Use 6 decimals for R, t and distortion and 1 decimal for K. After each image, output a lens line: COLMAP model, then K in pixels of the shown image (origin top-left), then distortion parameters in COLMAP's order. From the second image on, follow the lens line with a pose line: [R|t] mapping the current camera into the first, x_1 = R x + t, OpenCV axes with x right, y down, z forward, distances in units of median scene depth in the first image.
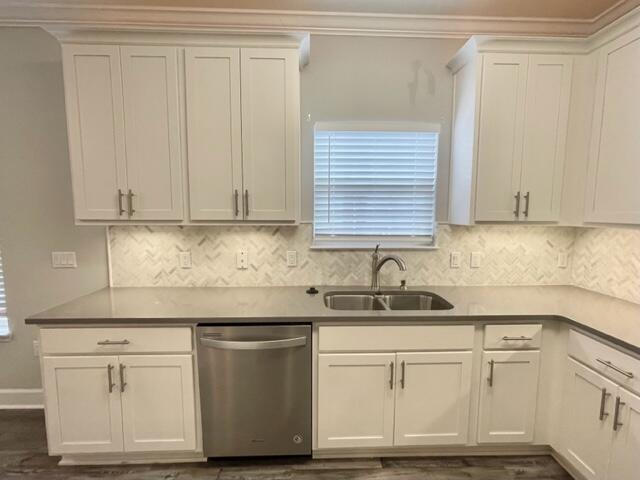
lens RADIAL K [[296.0, 0, 321.1], [0, 296.0, 243.0], [0, 0, 1]] dist [-0.002725, -0.000265]
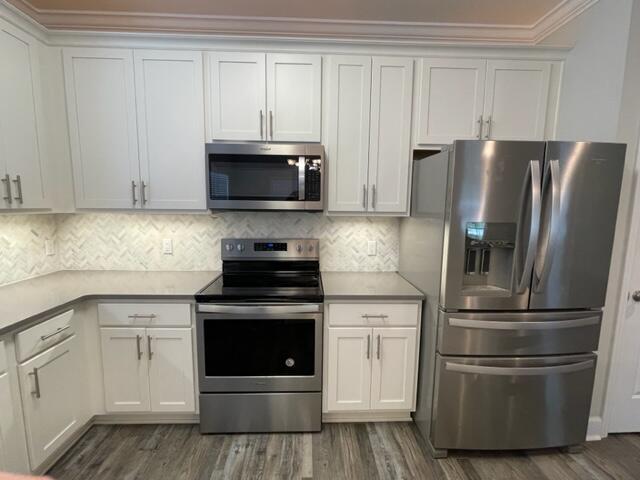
lens RADIAL K [[302.0, 0, 318.8], [0, 302.0, 242.0], [0, 0, 1]] dist [0.001271, 0.000481]
pose [[0.003503, -0.129078, 0.991628, -0.205432], [0.091050, 0.987556, 0.128227, -0.009840], [-0.995840, 0.089839, 0.015212, 0.089161]]
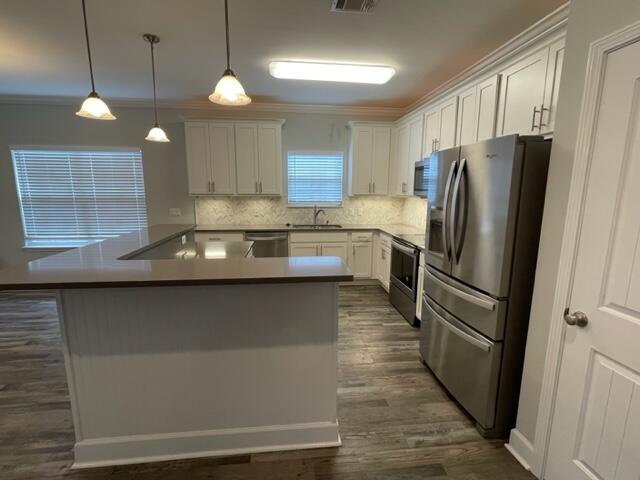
lens RADIAL K [[296.0, 0, 321.1], [0, 296.0, 243.0], [0, 0, 1]] dist [-0.002725, -0.000265]
pose [[0.997070, -0.011863, 0.075565, 0.053071], [0.006511, 0.997478, 0.070677, 0.142037], [-0.076213, -0.069978, 0.994633, -1.355089]]
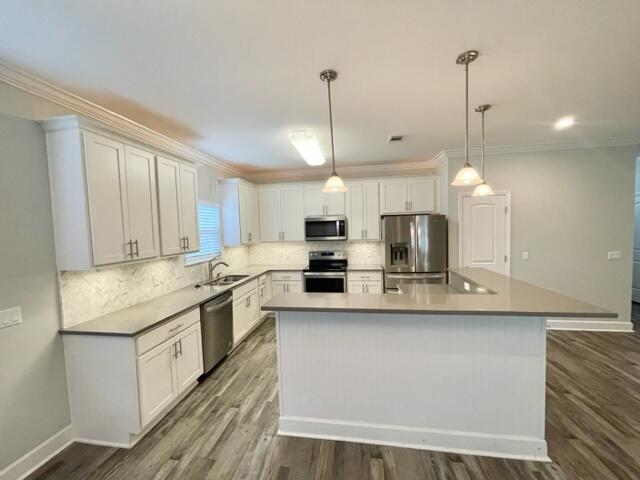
lens RADIAL K [[259.1, 0, 320.0], [0, 259.1, 240.0], [0, 0, 1]] dist [0.000051, -0.000020]
pose [[0.191375, -0.057364, 0.979839, -1.508571], [0.130894, 0.990865, 0.032445, -0.085791], [-0.972750, 0.122046, 0.197135, -0.143746]]
